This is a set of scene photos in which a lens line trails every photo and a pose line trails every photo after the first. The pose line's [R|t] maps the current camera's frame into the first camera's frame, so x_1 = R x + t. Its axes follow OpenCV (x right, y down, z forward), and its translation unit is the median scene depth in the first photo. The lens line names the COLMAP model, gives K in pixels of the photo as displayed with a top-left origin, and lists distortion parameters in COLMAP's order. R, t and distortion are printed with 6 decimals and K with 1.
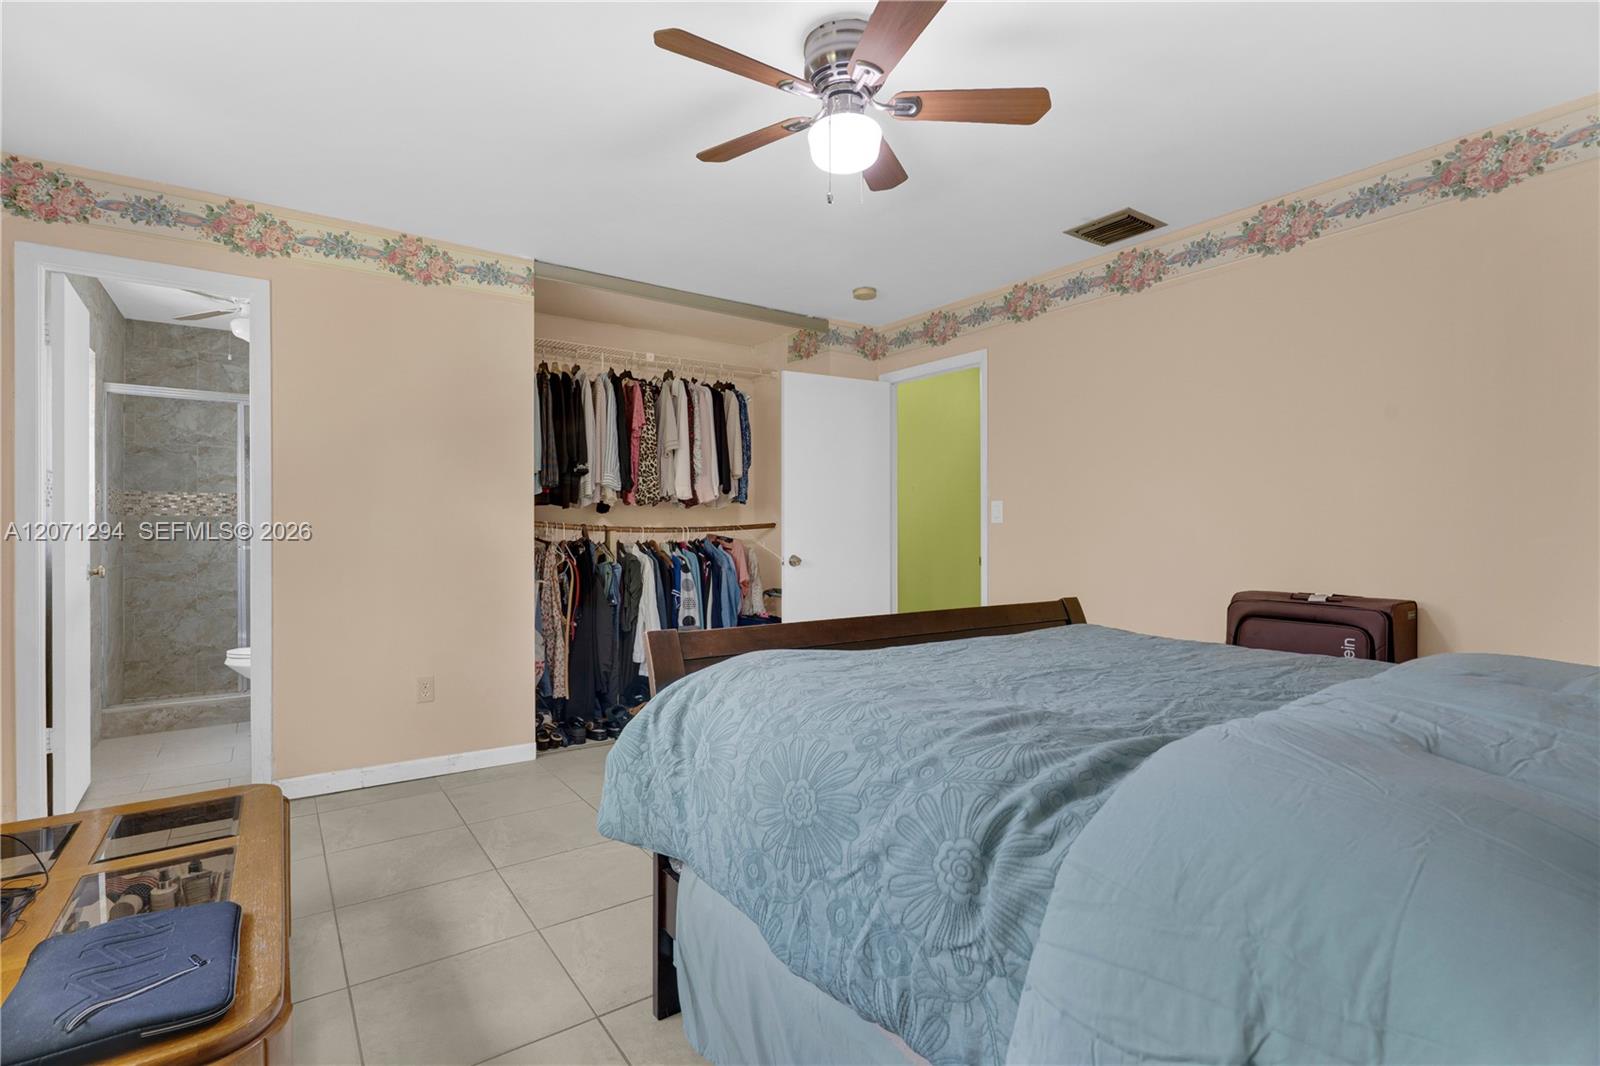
lens RADIAL K [[764.8, 0, 797.3], [0, 764.8, 532.5], [0, 0, 1]] dist [-0.002706, 0.000028]
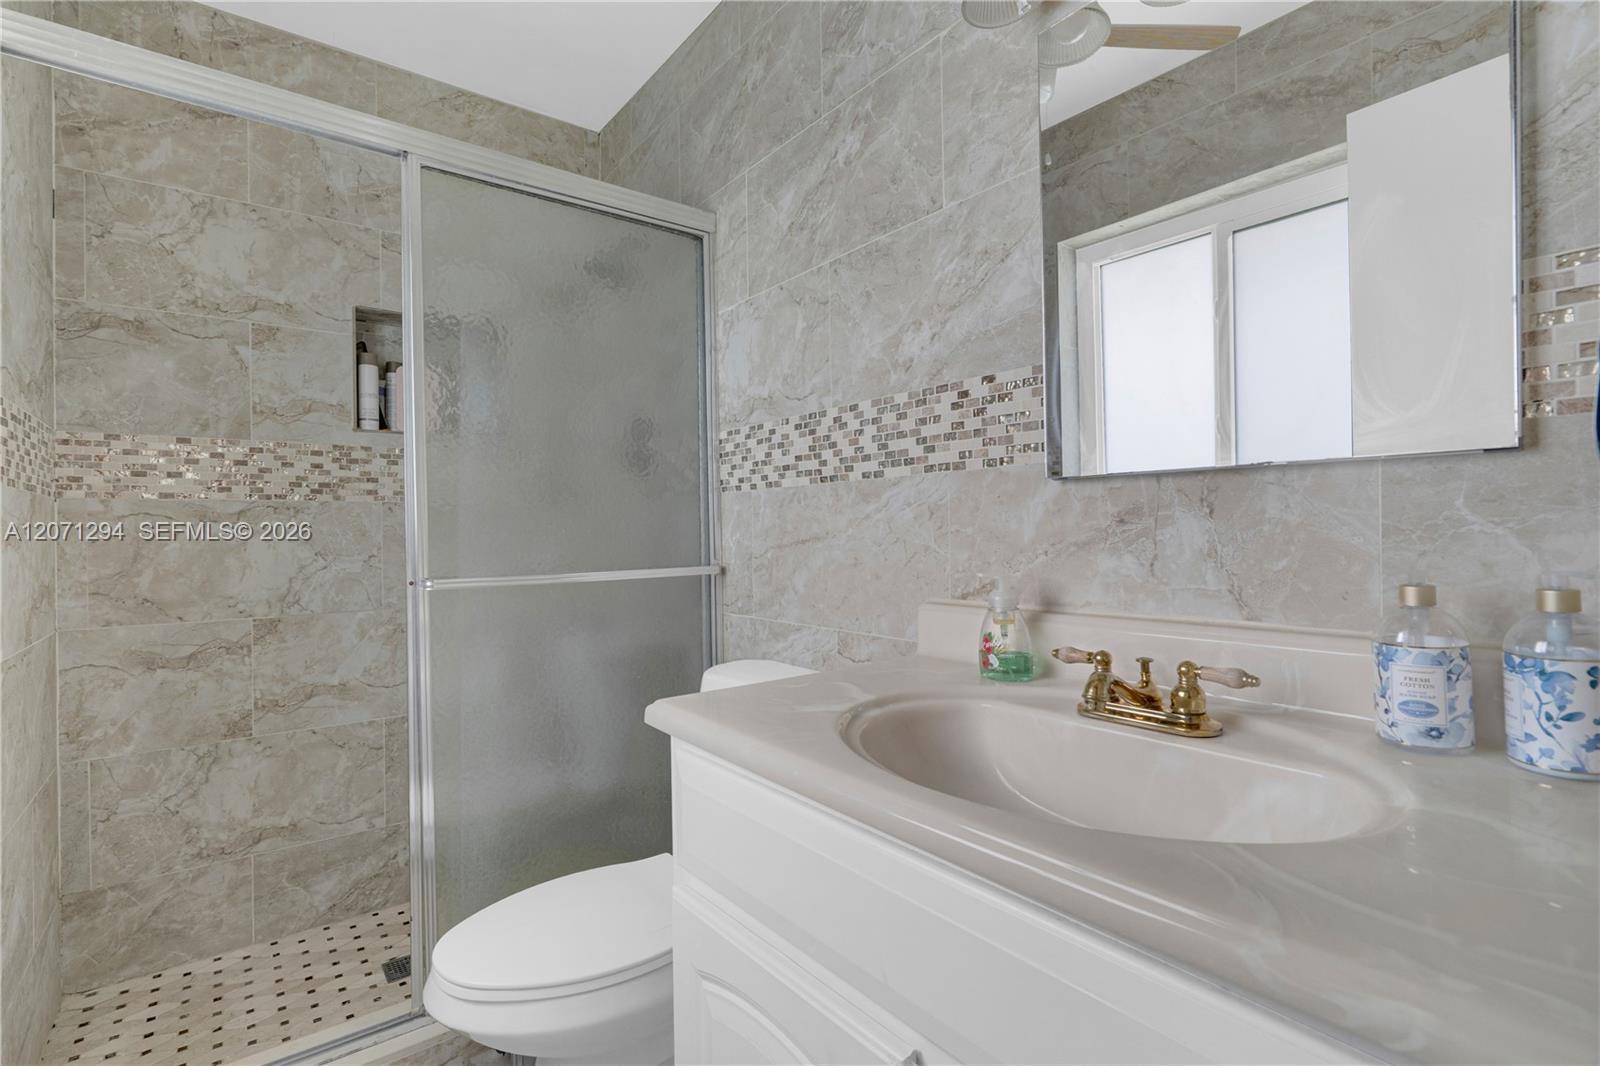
lens RADIAL K [[764.8, 0, 809.9], [0, 764.8, 532.0], [0, 0, 1]] dist [-0.002706, 0.000028]
pose [[0.998912, -0.009431, 0.045680, -0.522060], [0.009410, 0.999955, 0.000675, -0.002399], [-0.045684, -0.000244, 0.998956, 0.599869]]
